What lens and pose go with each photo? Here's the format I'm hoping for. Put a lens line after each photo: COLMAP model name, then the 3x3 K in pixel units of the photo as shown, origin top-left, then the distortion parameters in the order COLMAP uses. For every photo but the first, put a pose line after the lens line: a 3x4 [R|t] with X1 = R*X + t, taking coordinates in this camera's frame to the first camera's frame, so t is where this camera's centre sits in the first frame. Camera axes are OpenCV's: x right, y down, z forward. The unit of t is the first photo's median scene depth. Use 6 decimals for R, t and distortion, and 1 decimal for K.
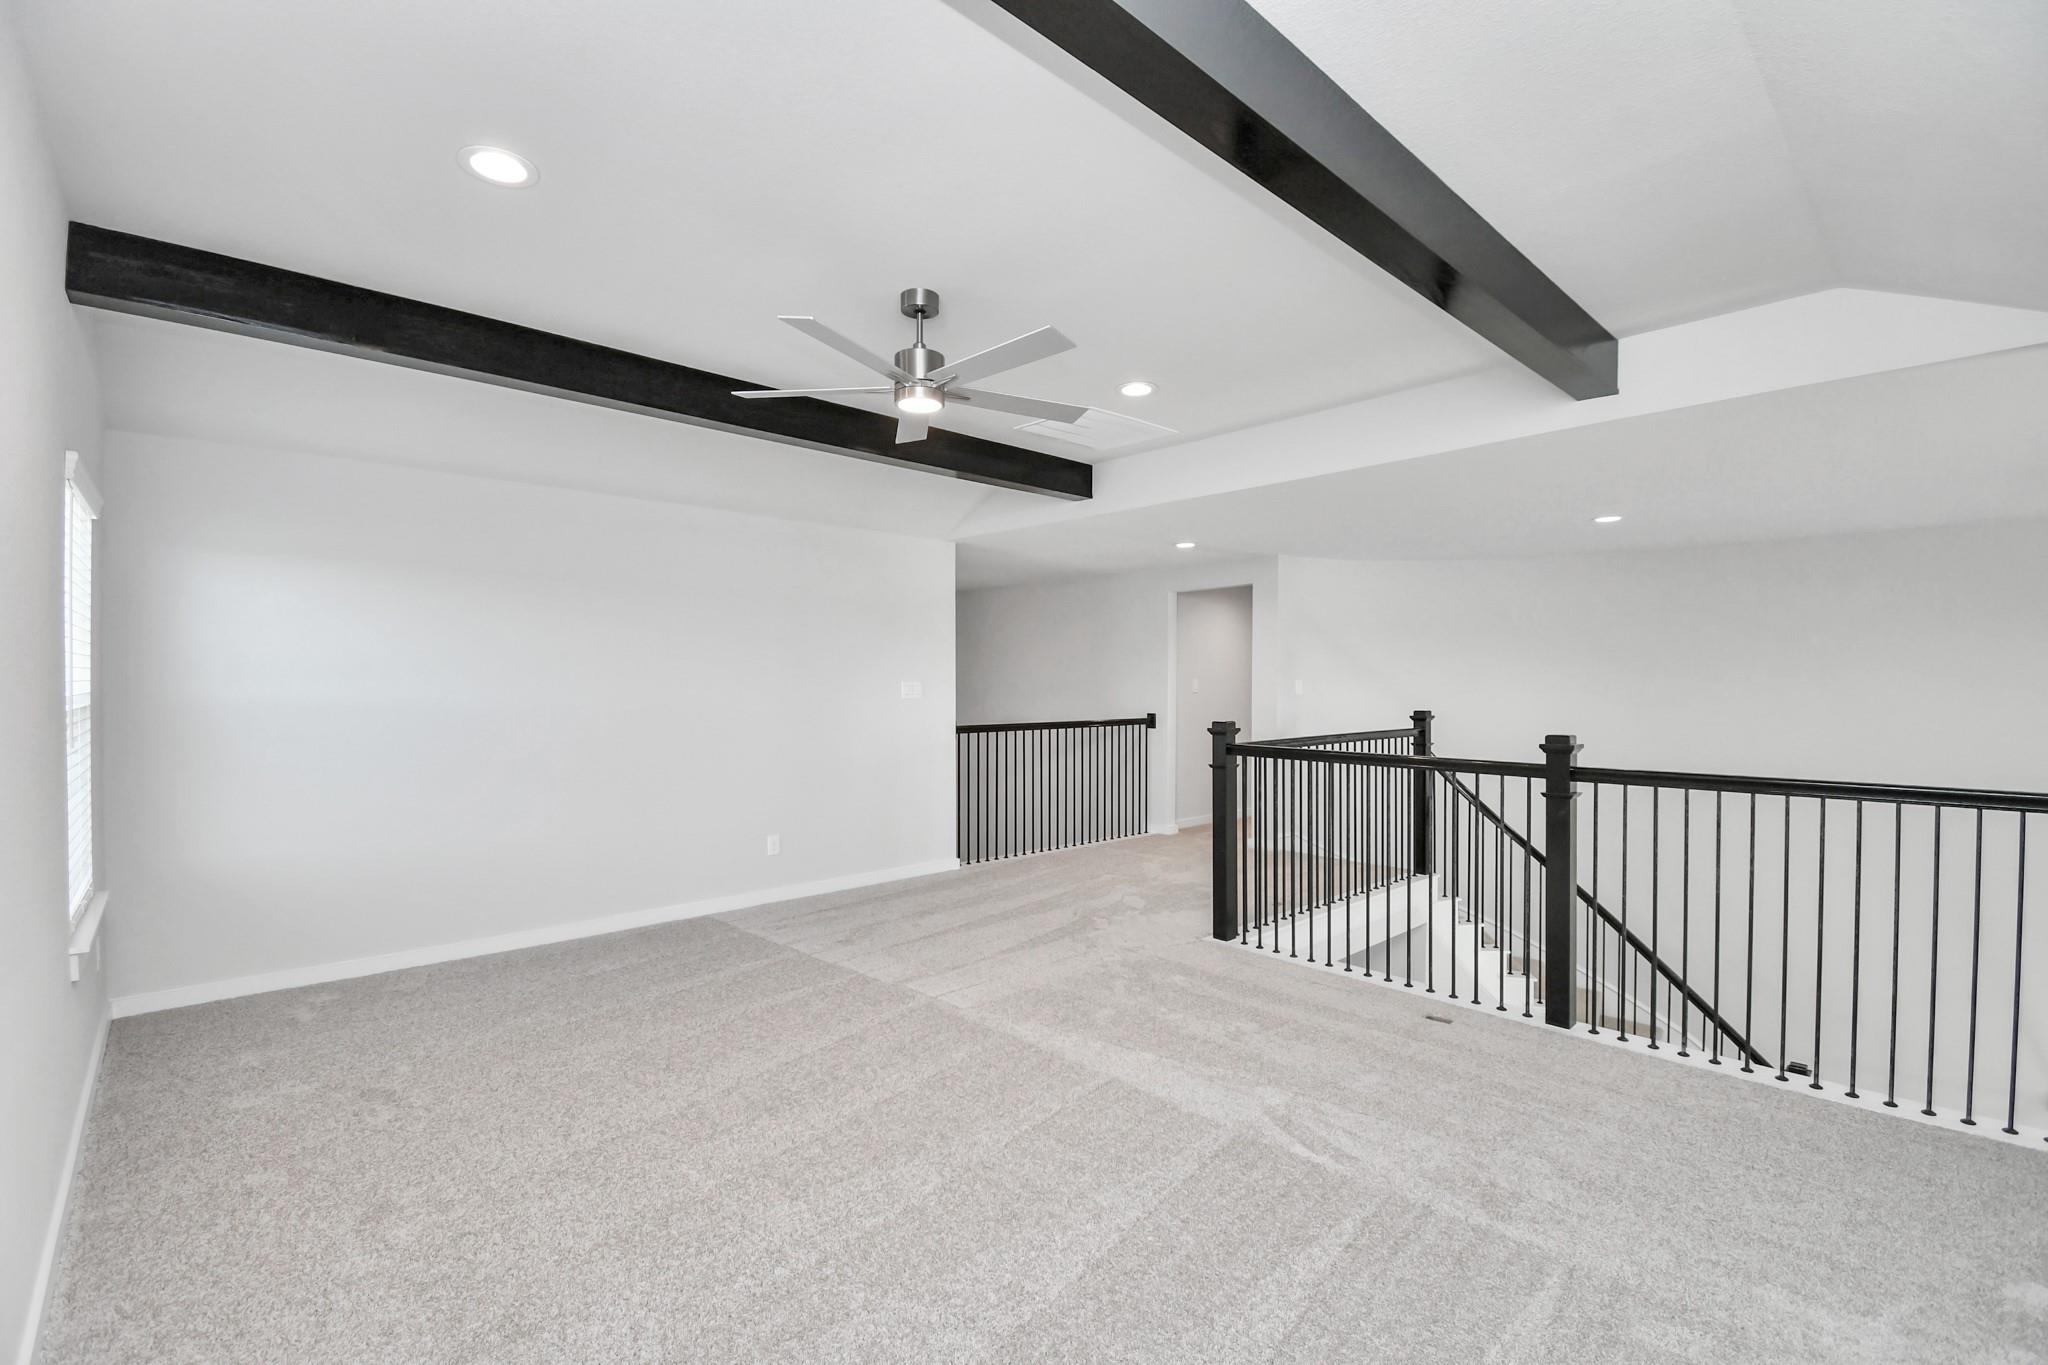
lens RADIAL K [[909.0, 0, 1024.0], [0, 909.0, 682.5], [0, 0, 1]] dist [-0.002287, -0.000457]
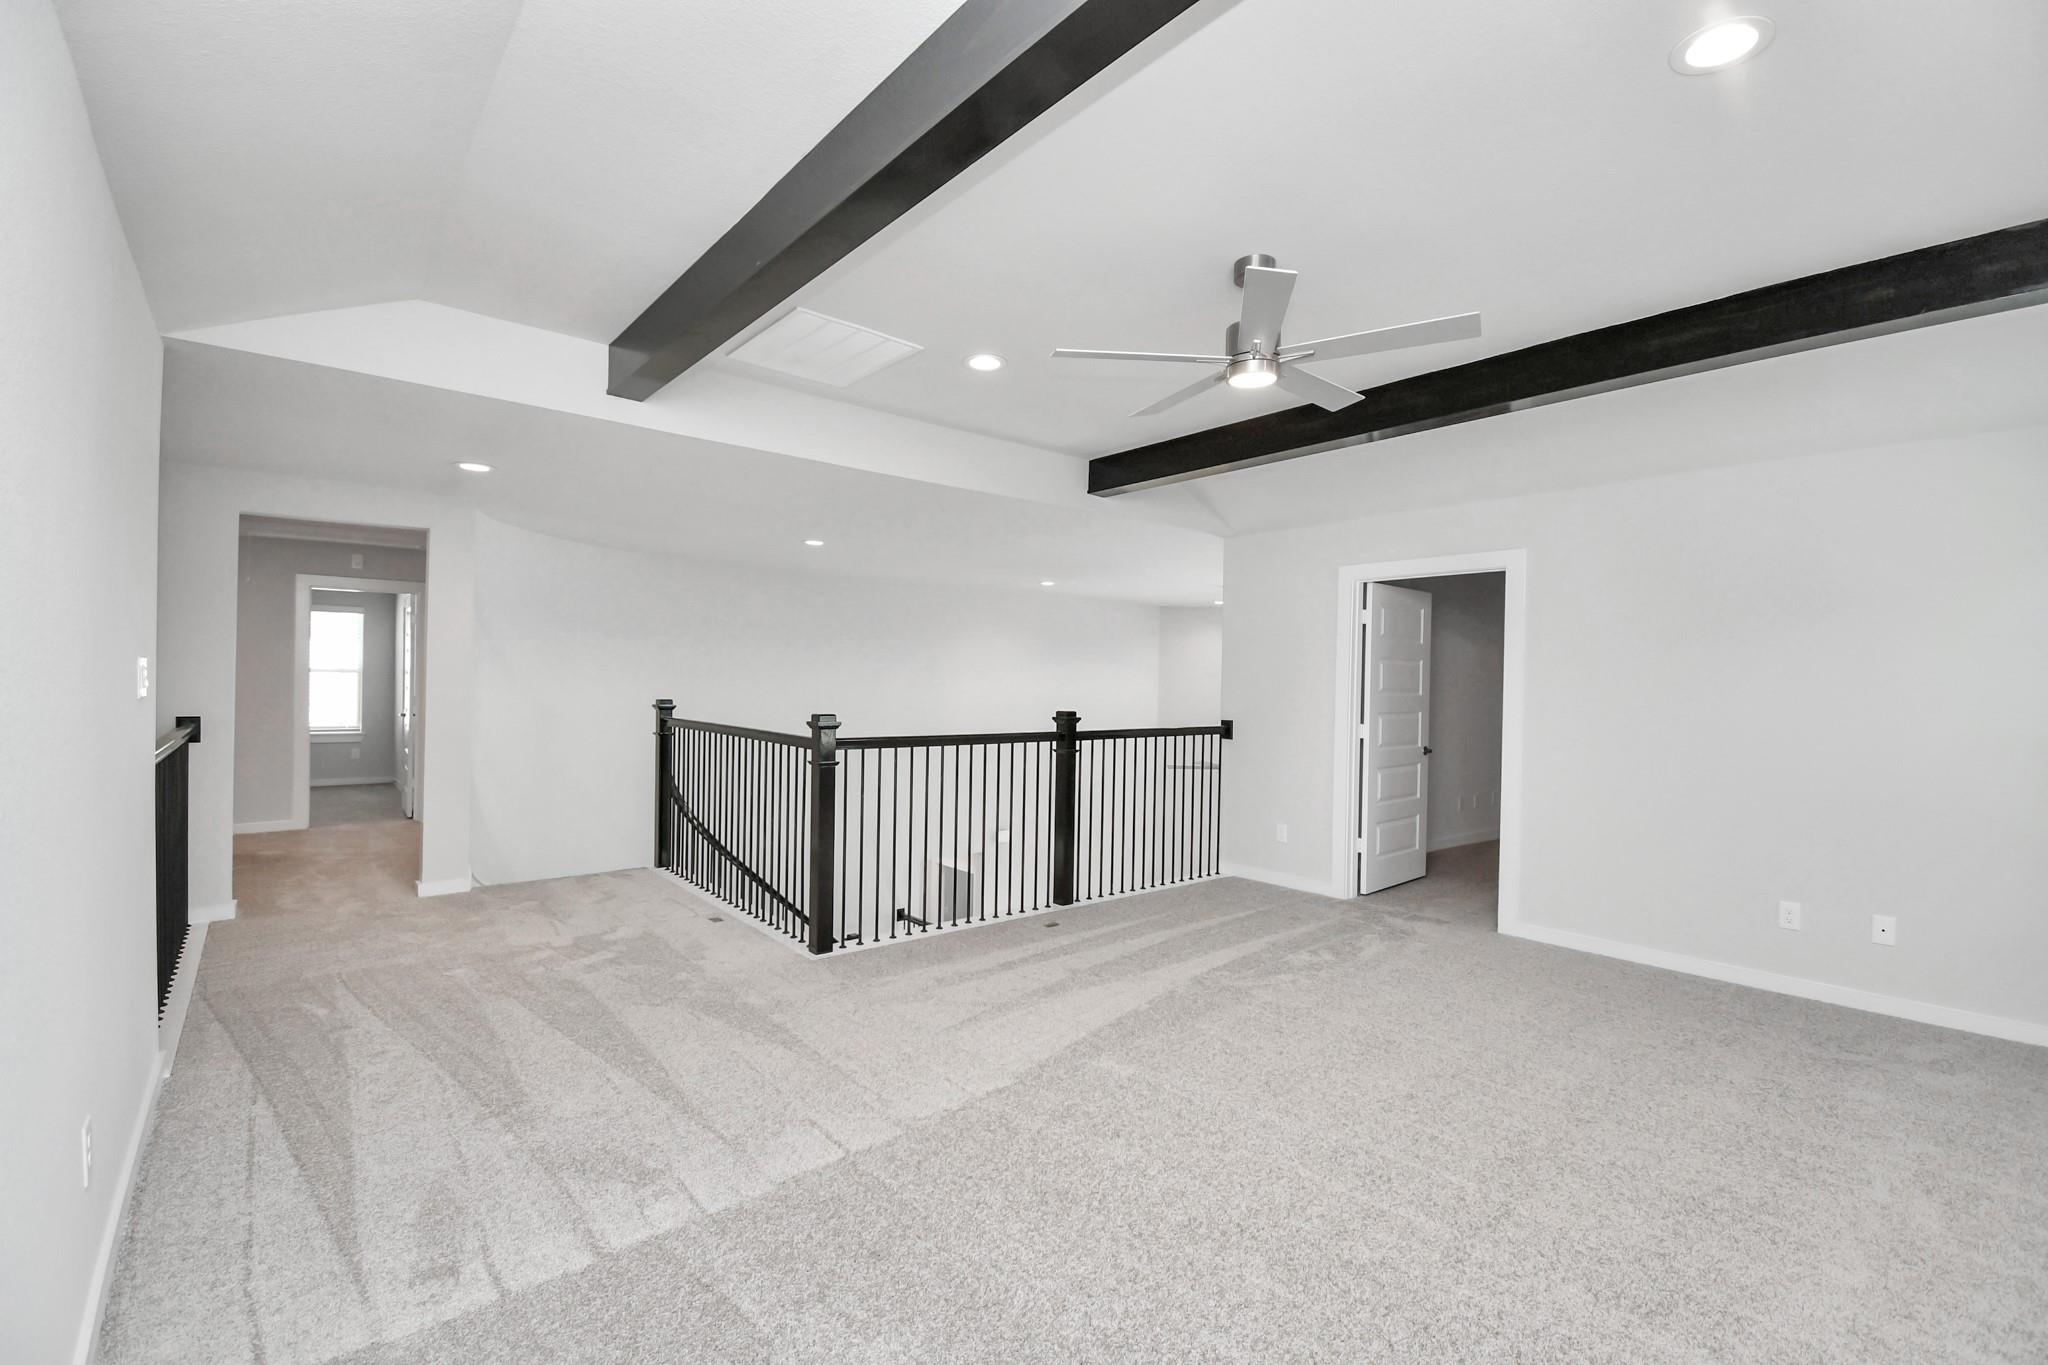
lens RADIAL K [[909.0, 0, 1024.0], [0, 909.0, 682.5], [0, 0, 1]] dist [-0.002287, -0.000457]
pose [[0.067137, -0.013740, 0.997649, -0.697262], [-0.015063, 0.999777, 0.014783, -0.007057], [-0.997630, -0.016020, 0.066915, 0.764316]]
